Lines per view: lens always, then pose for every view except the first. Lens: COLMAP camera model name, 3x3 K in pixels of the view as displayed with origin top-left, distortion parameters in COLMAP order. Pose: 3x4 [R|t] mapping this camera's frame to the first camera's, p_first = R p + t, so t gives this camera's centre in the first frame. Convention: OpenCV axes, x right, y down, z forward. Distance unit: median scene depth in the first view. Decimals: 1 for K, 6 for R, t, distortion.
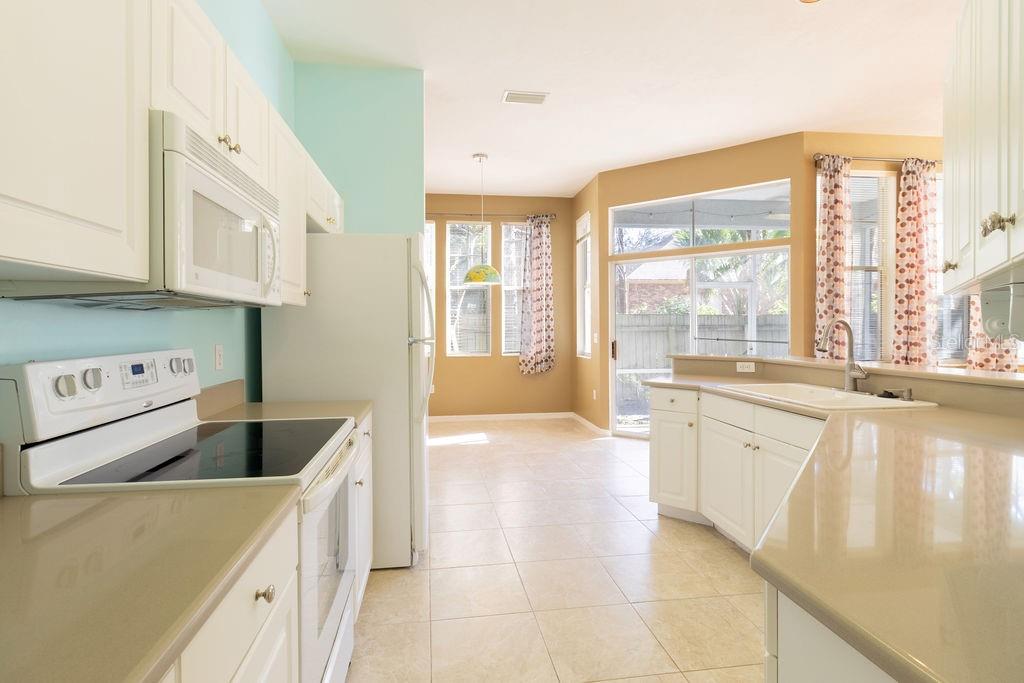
lens RADIAL K [[472.6, 0, 505.1], [0, 472.6, 335.0], [0, 0, 1]] dist [0.005651, -0.001993]
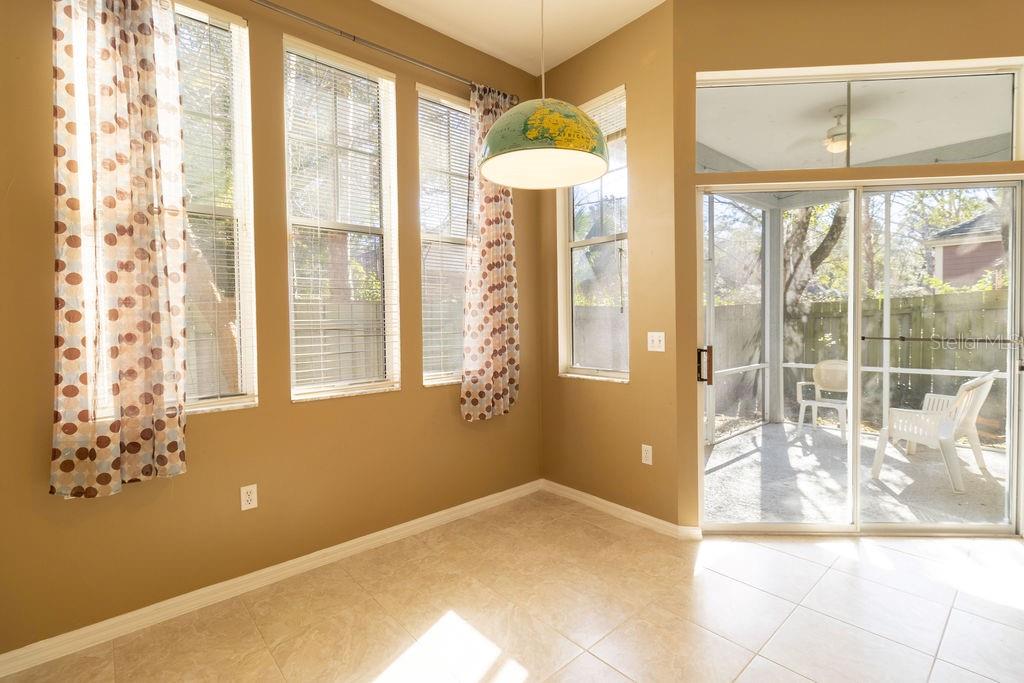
lens RADIAL K [[472.6, 0, 486.3], [0, 472.6, 334.8], [0, 0, 1]] dist [0.005651, -0.001993]
pose [[0.855086, -0.023477, 0.517955, -0.189924], [0.019250, 0.999723, 0.013533, -0.009966], [-0.518129, -0.001602, 0.855301, 0.593395]]
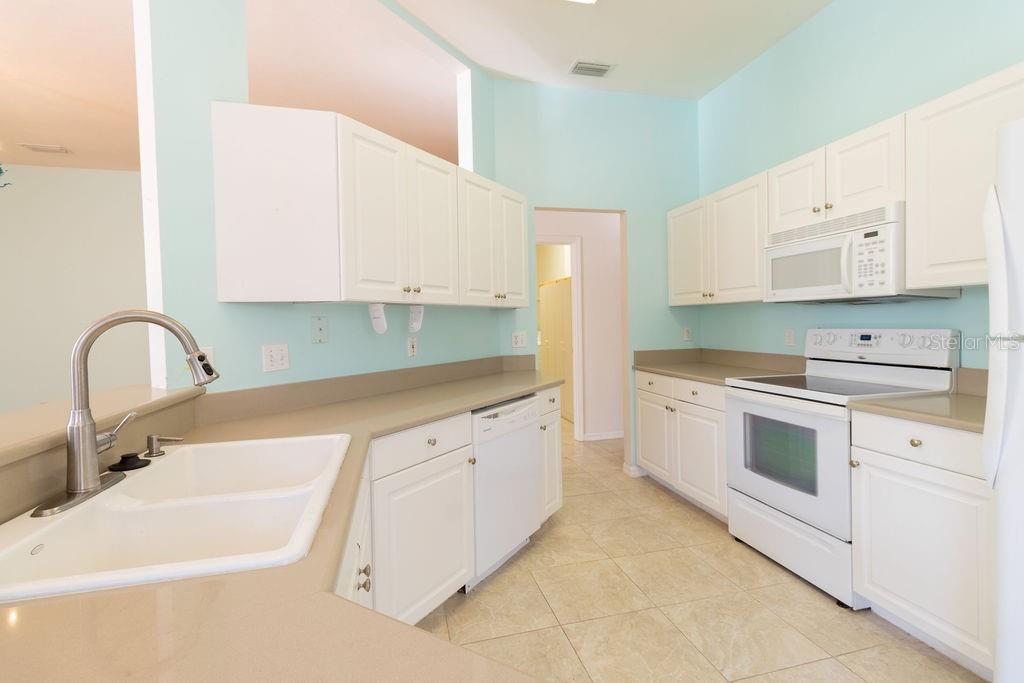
lens RADIAL K [[472.6, 0, 510.6], [0, 472.6, 331.3], [0, 0, 1]] dist [0.005651, -0.001993]
pose [[-0.995293, 0.028301, -0.092689, 0.152381], [0.025180, 0.999082, 0.034669, -0.010119], [0.093585, 0.032172, -0.995091, 0.555643]]
